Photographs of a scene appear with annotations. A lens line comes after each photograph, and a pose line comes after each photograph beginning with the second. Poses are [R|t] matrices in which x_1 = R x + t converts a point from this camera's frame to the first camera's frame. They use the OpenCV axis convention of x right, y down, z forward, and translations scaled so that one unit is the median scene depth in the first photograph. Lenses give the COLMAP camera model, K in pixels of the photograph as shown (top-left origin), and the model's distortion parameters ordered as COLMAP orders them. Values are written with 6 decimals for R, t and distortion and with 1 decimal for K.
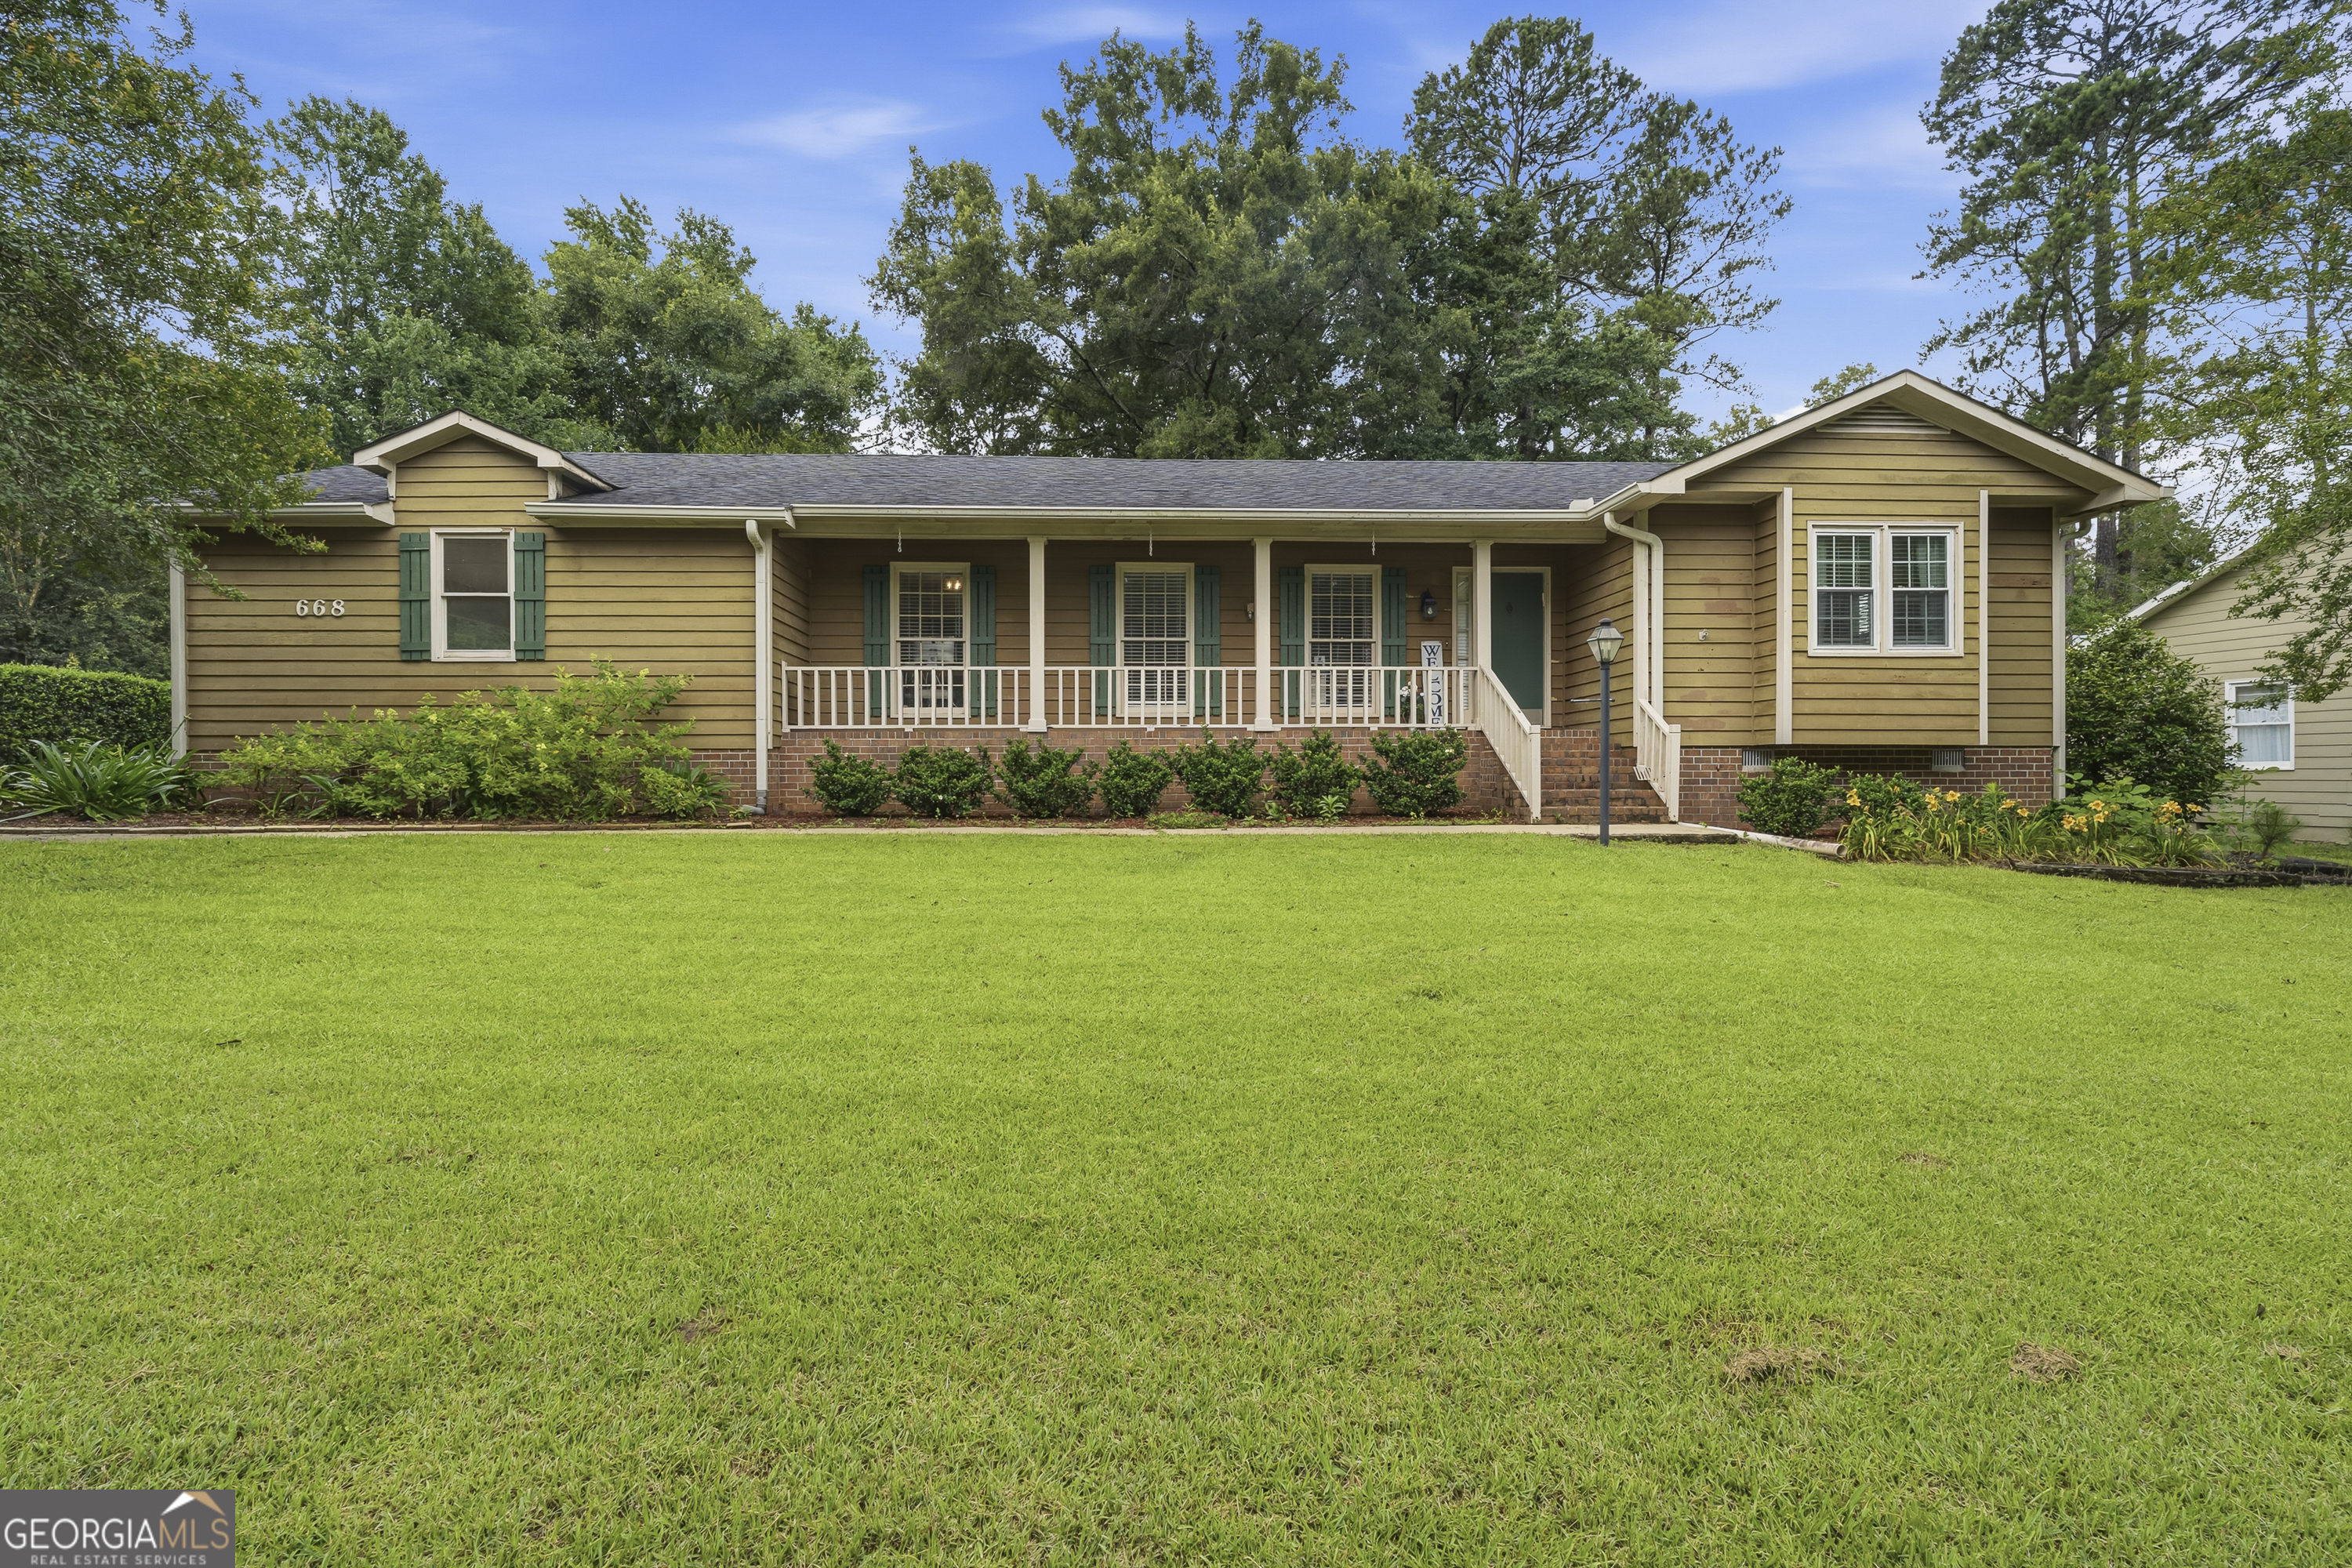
lens RADIAL K [[1057.5, 0, 1173.4], [0, 1057.5, 767.4], [0, 0, 1]] dist [-0.010685, 0.000300]
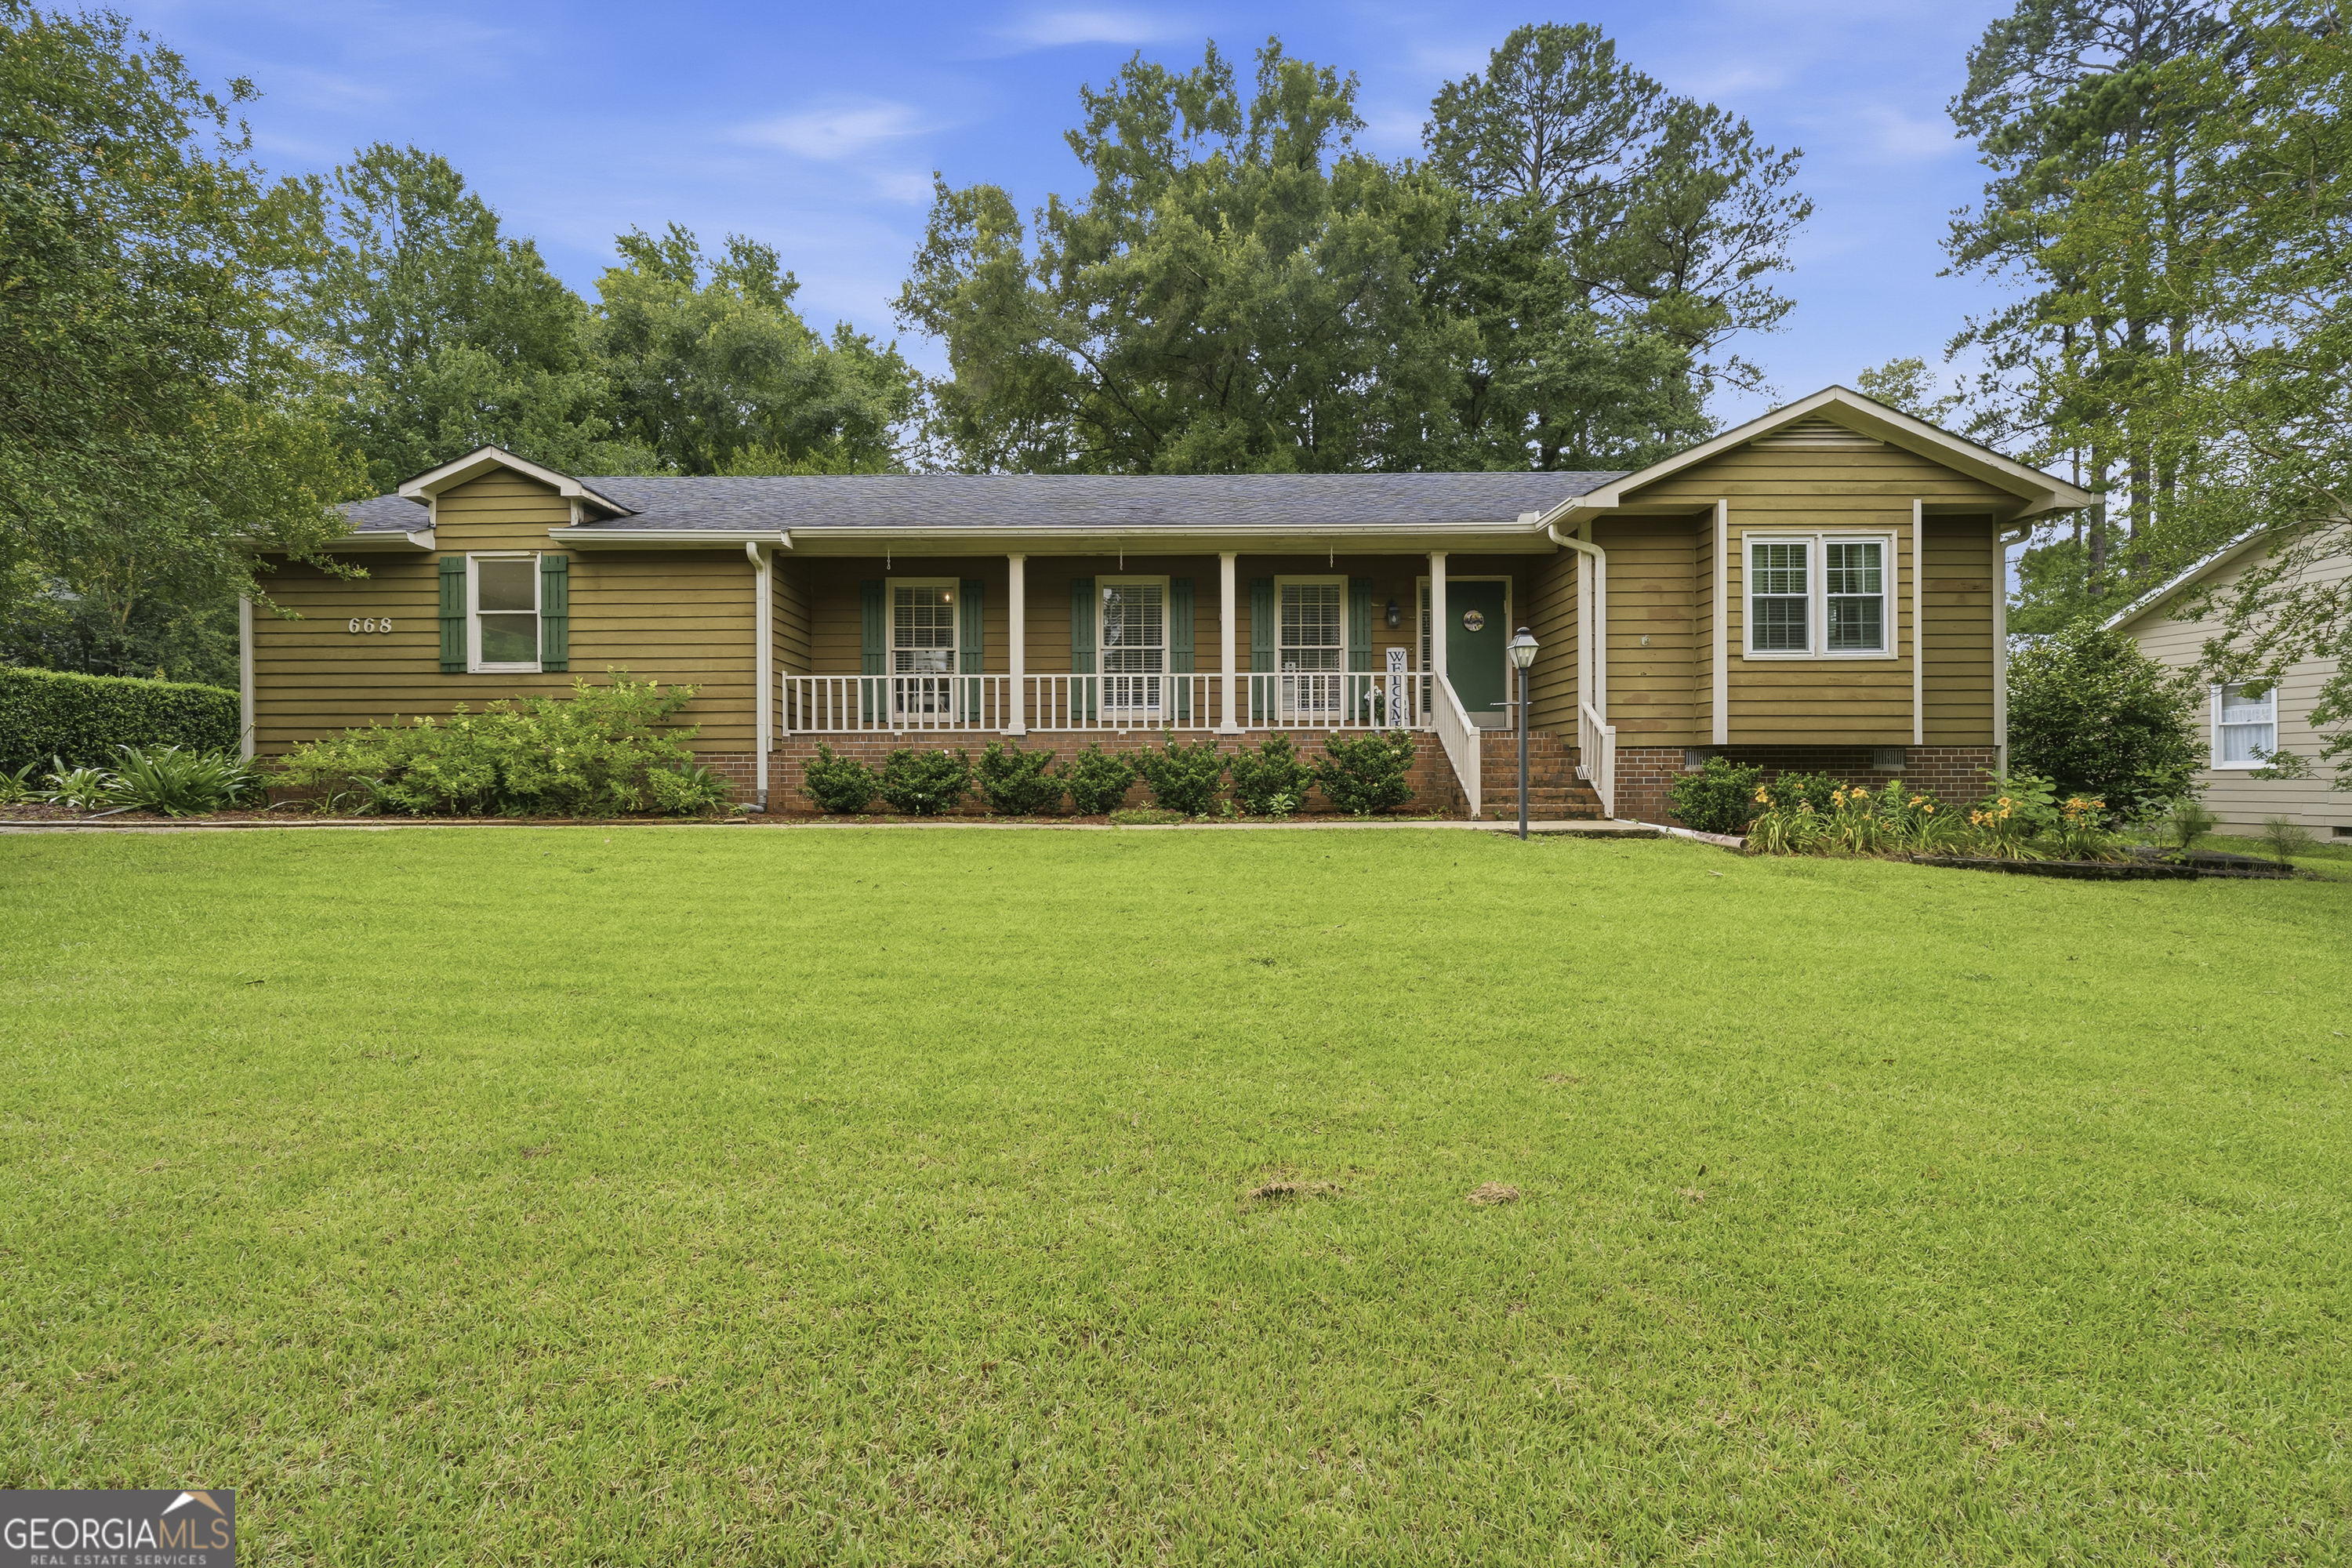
lens RADIAL K [[1059.9, 0, 1177.4], [0, 1059.9, 764.5], [0, 0, 1]] dist [-0.009369, -0.000299]
pose [[0.998985, -0.002137, -0.044988, 0.082050], [0.001876, 0.999981, -0.005849, 0.002673], [0.045000, 0.005759, 0.998970, -0.067220]]
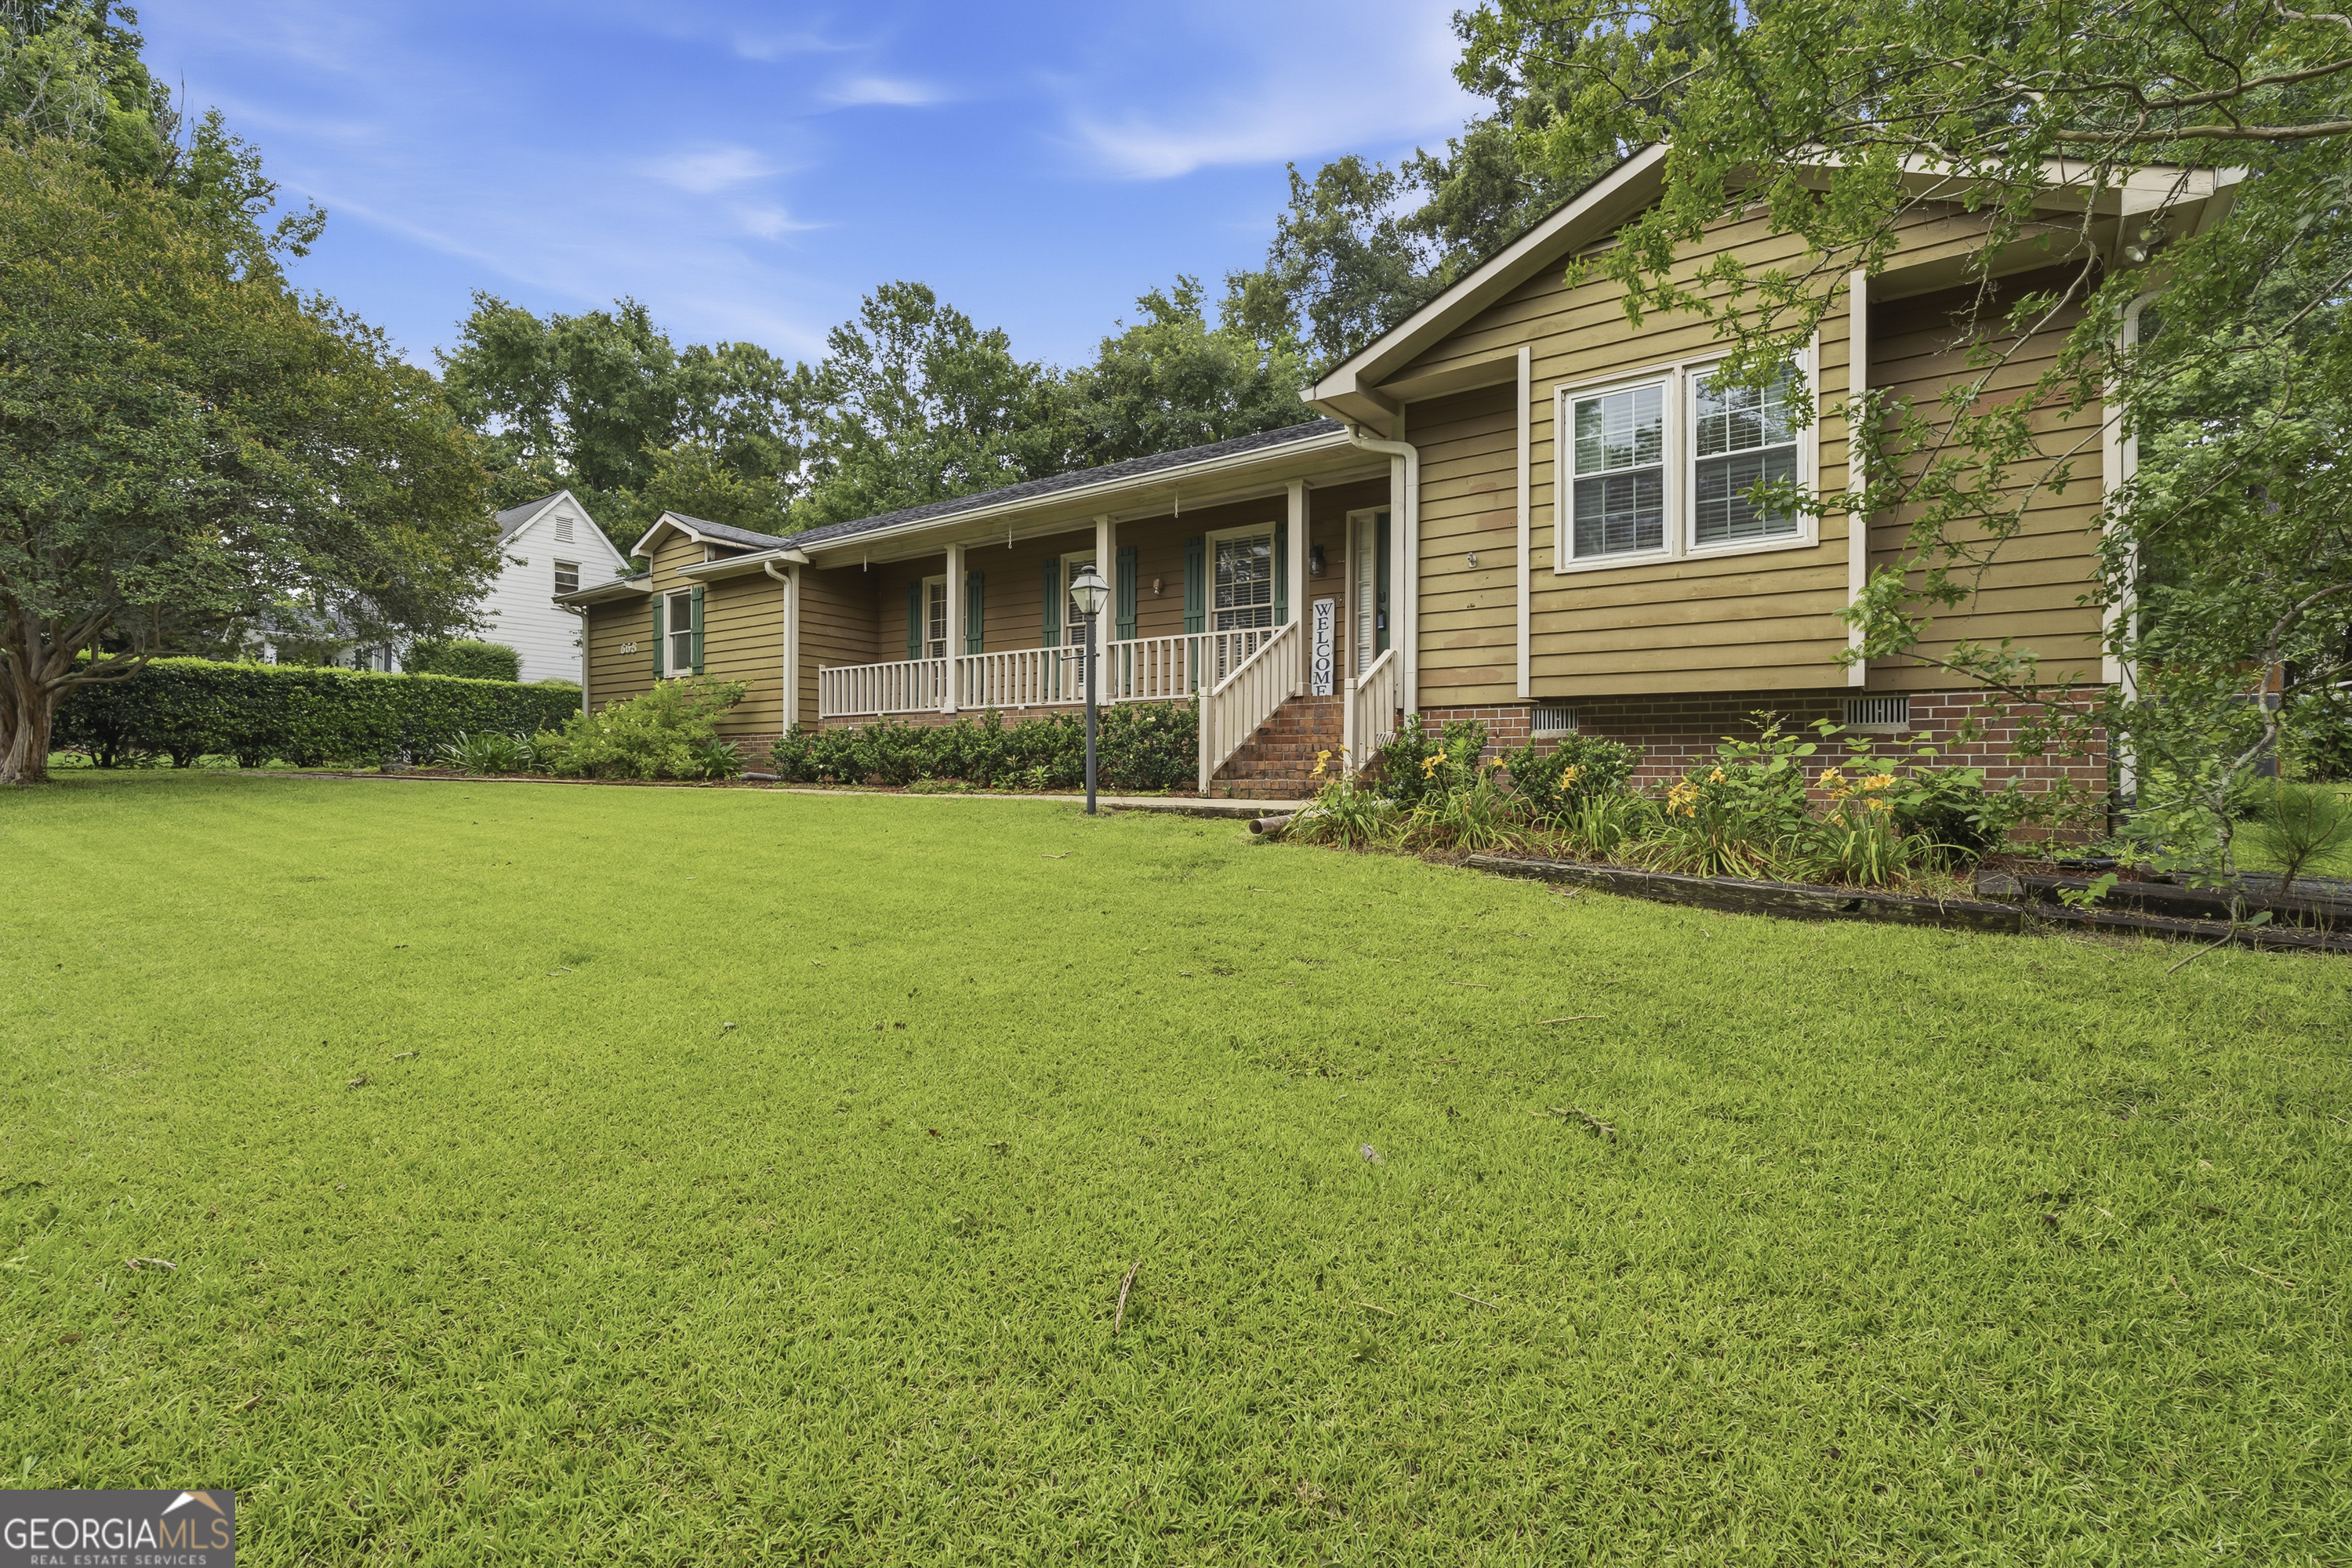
lens RADIAL K [[1080.6, 0, 1174.3], [0, 1080.6, 762.8], [0, 0, 1]] dist [-0.001509, -0.000051]
pose [[0.769757, -0.000459, -0.638337, 0.810041], [-0.003336, 0.999983, -0.004742, 0.025574], [0.638328, 0.005779, 0.769742, 0.246541]]
